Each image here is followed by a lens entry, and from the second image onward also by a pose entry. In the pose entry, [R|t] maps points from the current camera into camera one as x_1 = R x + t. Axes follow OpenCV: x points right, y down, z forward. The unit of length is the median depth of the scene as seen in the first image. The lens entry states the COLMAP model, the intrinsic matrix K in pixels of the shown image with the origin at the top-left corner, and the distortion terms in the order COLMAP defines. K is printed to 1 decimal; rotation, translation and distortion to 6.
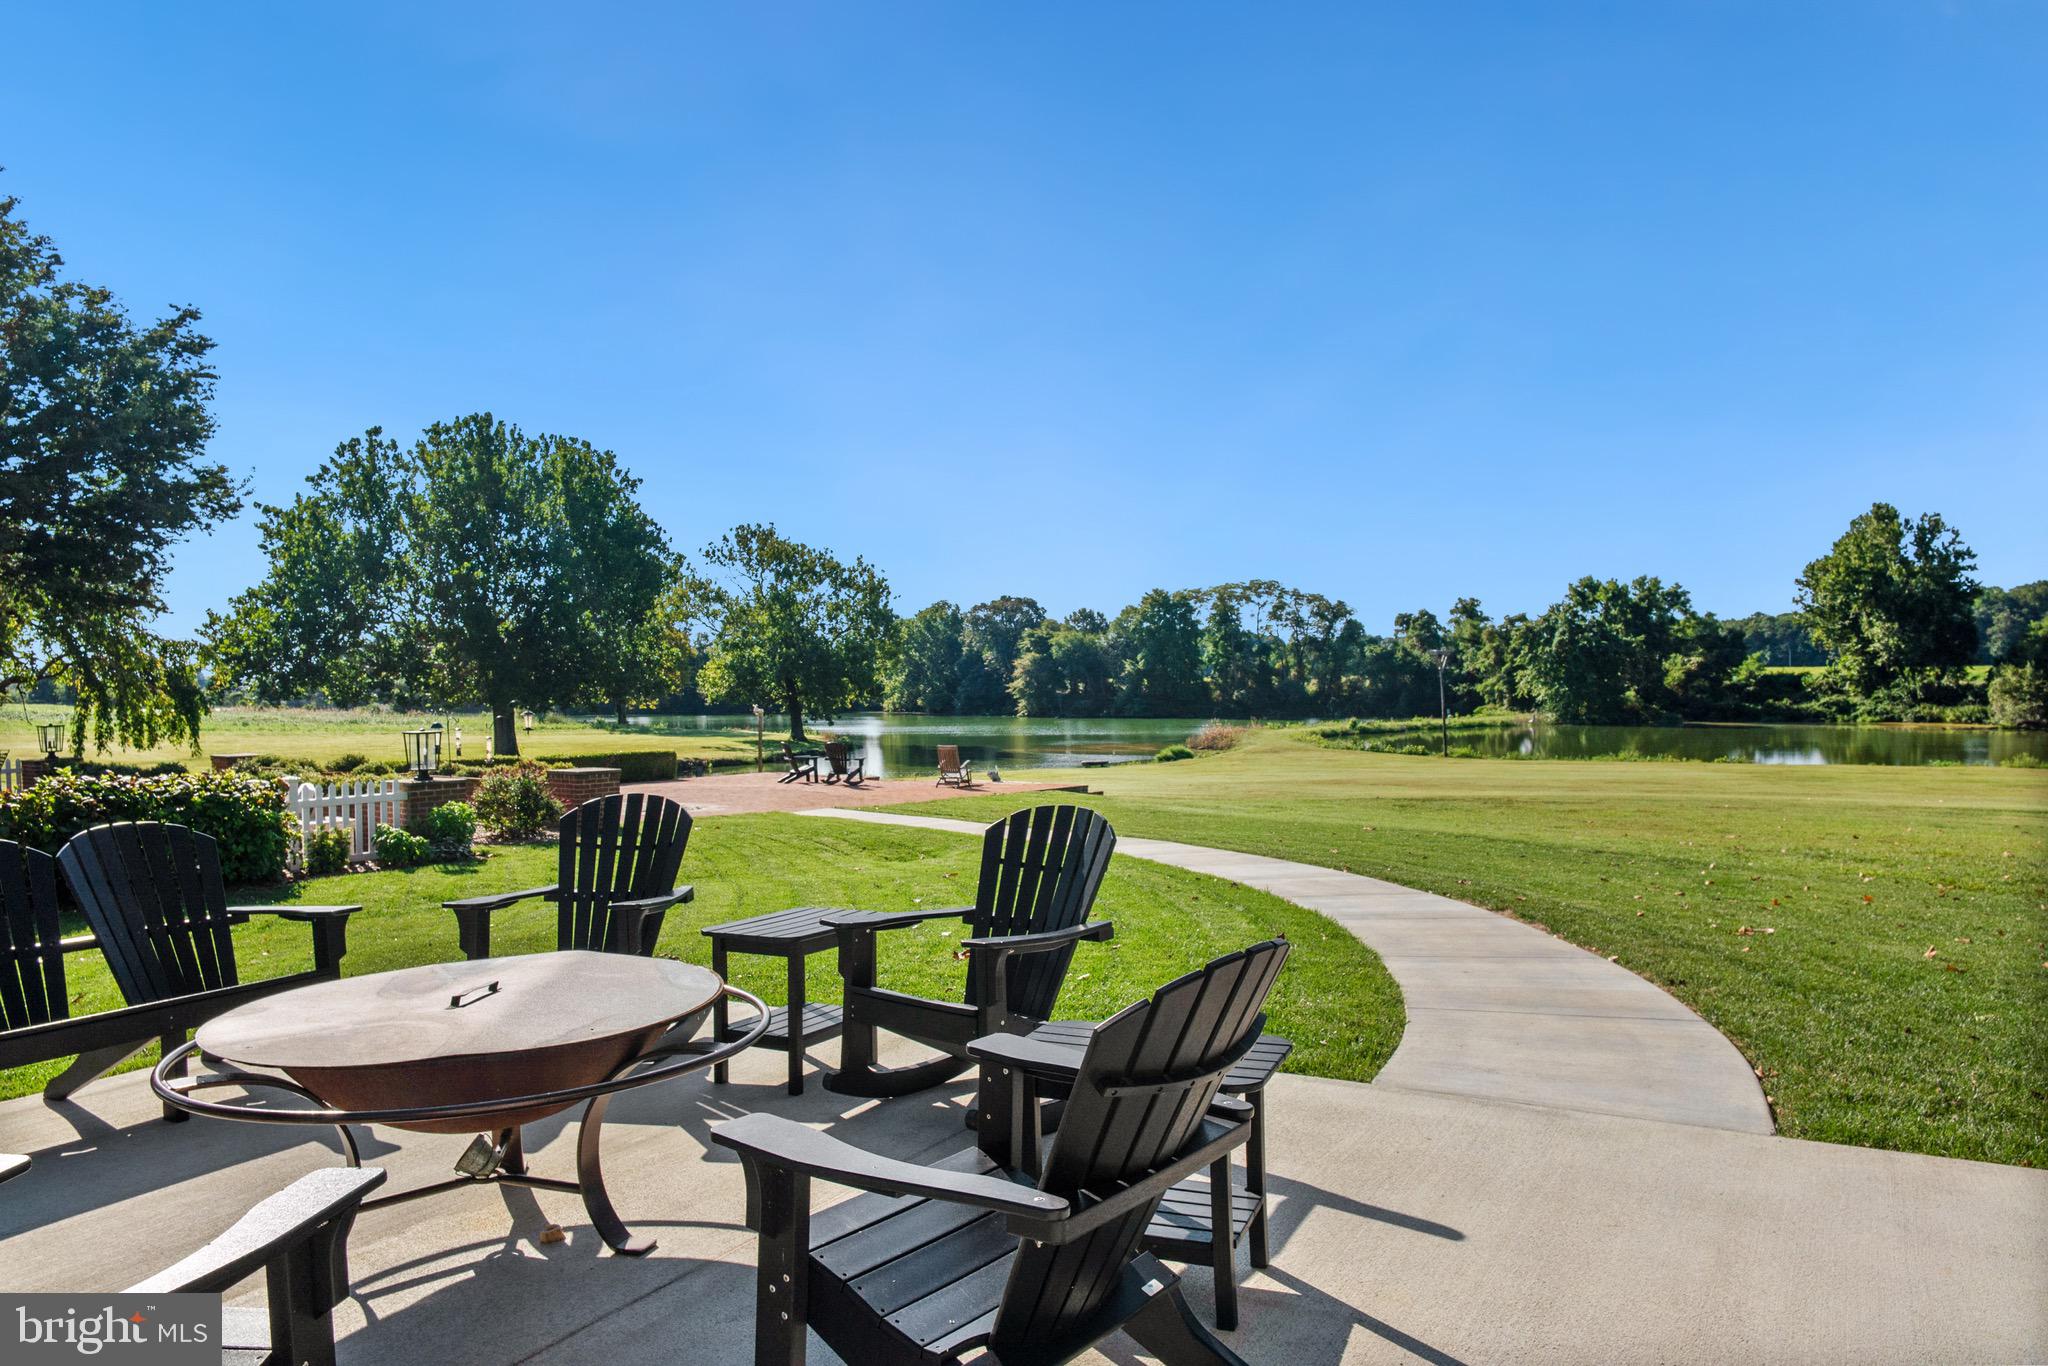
lens RADIAL K [[1385.2, 0, 1025.8], [0, 1385.2, 684.7], [0, 0, 1]] dist [0.004304, 0.006055]
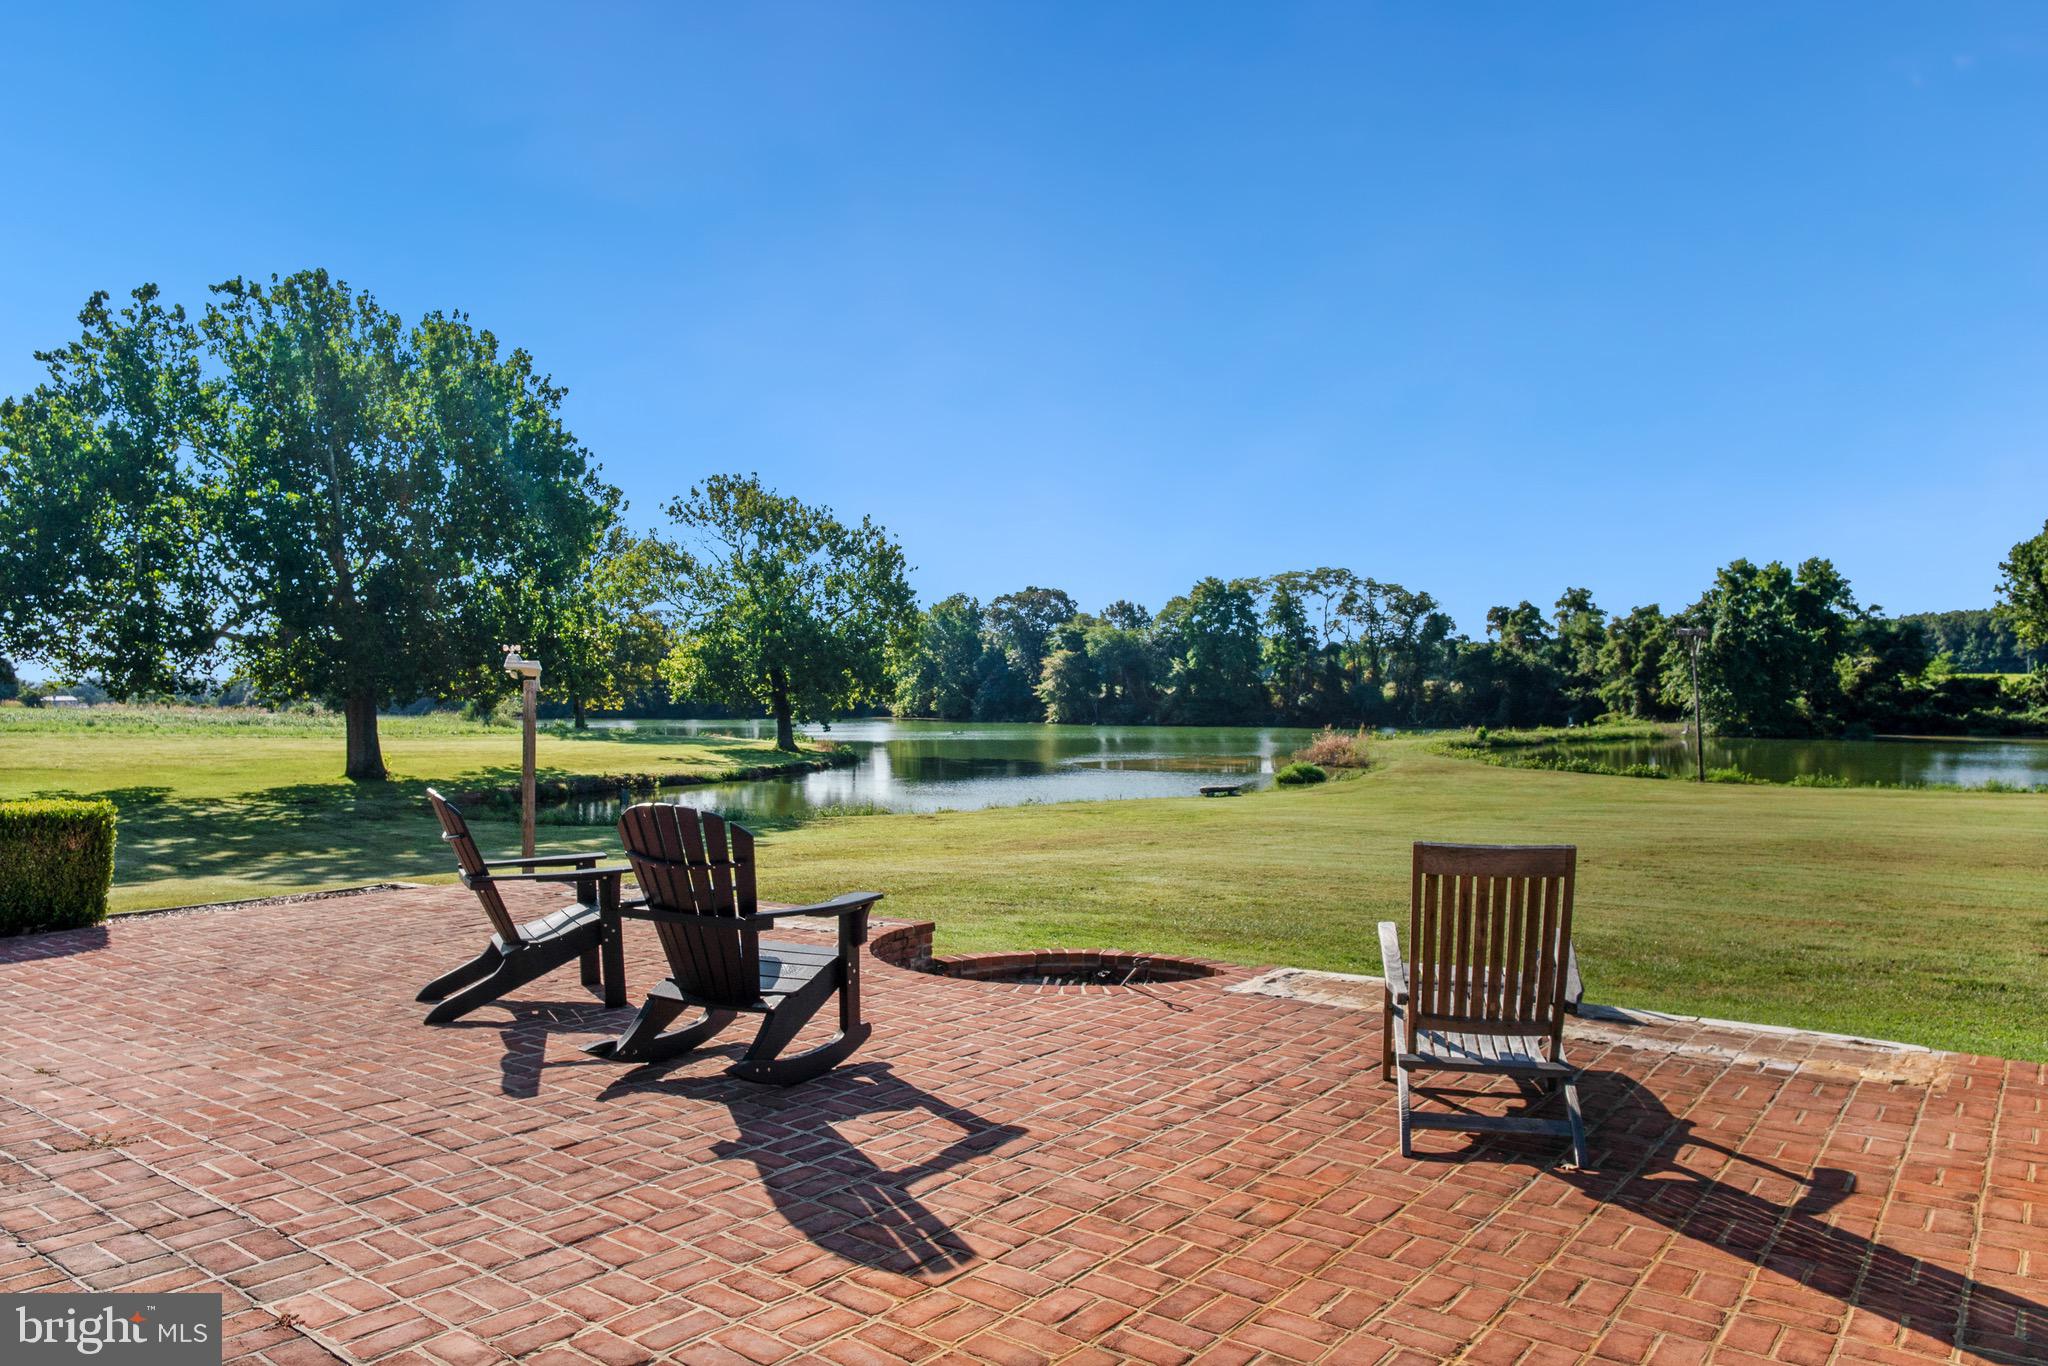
lens RADIAL K [[1385.2, 0, 1040.0], [0, 1385.2, 684.9], [0, 0, 1]] dist [0.004304, 0.006055]
pose [[0.999957, 0.007586, 0.005319, -0.019803], [-0.007554, 0.999953, -0.006114, 0.005577], [-0.005365, 0.006074, 0.999967, 0.169491]]
